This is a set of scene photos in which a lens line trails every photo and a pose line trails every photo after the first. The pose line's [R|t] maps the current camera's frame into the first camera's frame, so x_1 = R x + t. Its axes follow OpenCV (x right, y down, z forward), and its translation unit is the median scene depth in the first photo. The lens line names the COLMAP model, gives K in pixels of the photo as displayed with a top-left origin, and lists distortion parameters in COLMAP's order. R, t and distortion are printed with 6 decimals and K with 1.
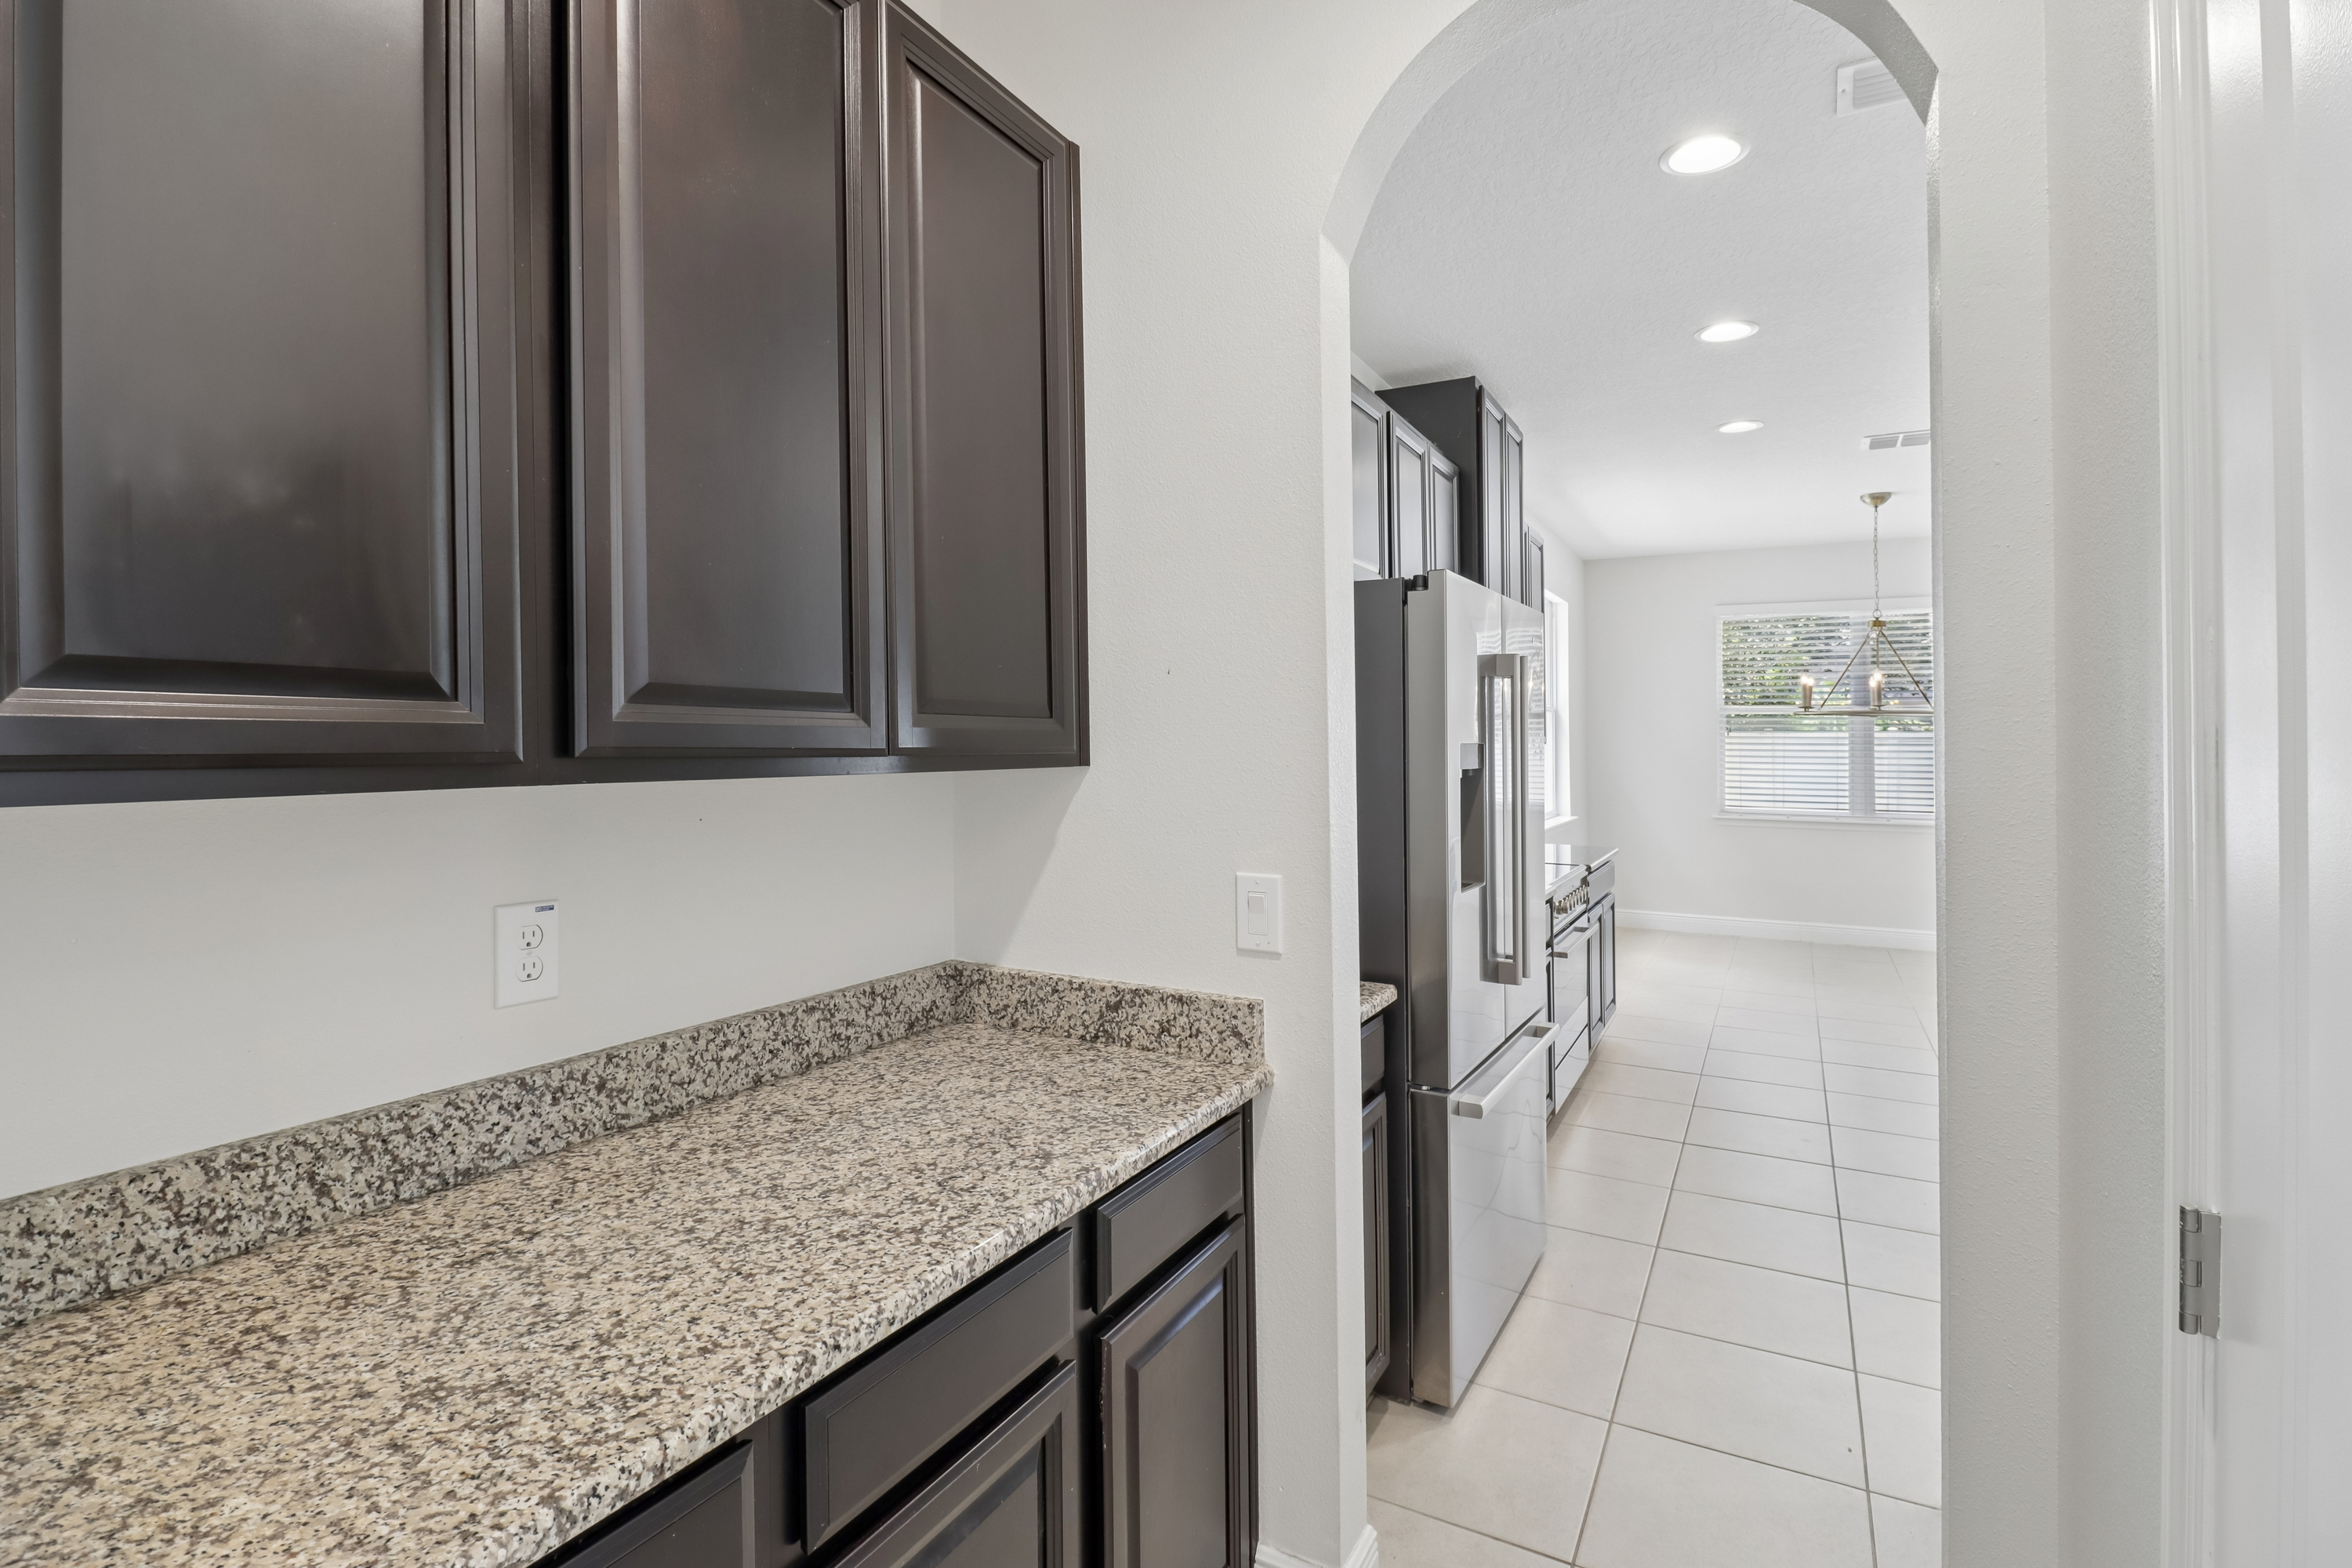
lens RADIAL K [[1090.5, 0, 1176.7], [0, 1090.5, 743.0], [0, 0, 1]] dist [0.002959, -0.009483]
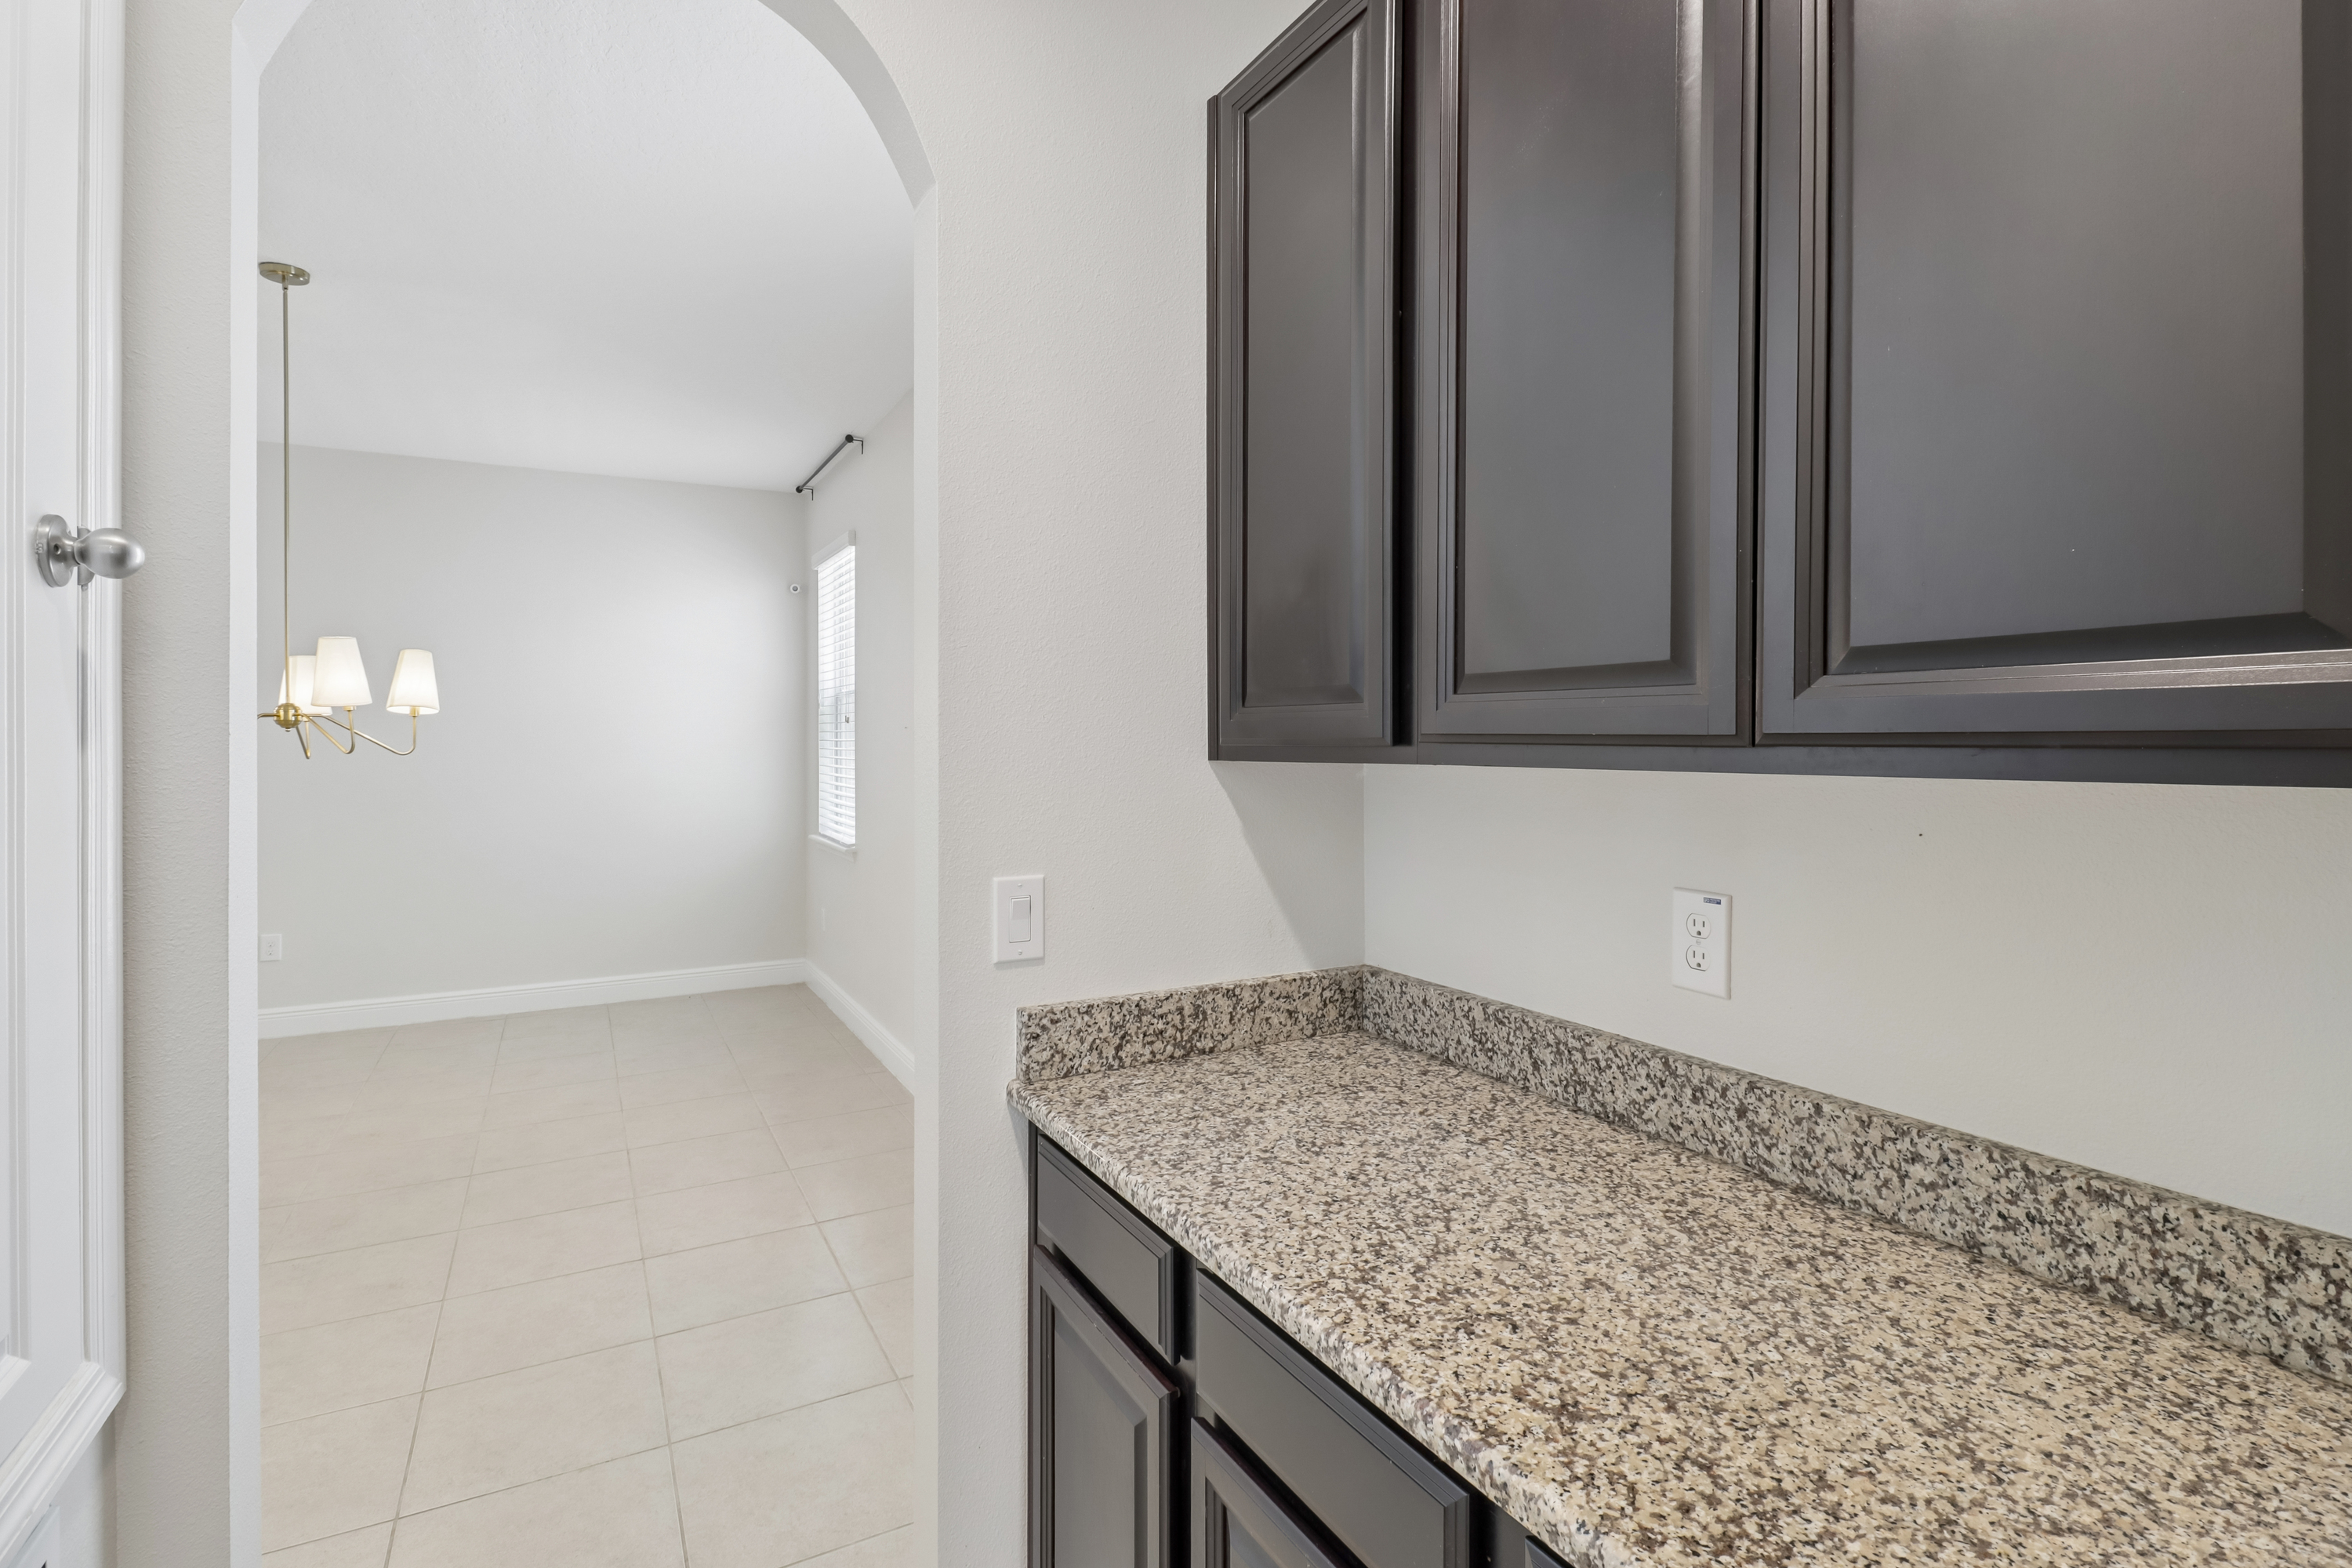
lens RADIAL K [[1090.5, 0, 1175.8], [0, 1090.5, 759.5], [0, 0, 1]] dist [0.002959, -0.009483]
pose [[-0.518740, 0.016967, -0.854764, 0.512084], [0.002534, 0.999829, 0.018308, 0.009498], [0.854928, 0.007331, -0.518694, 1.159041]]
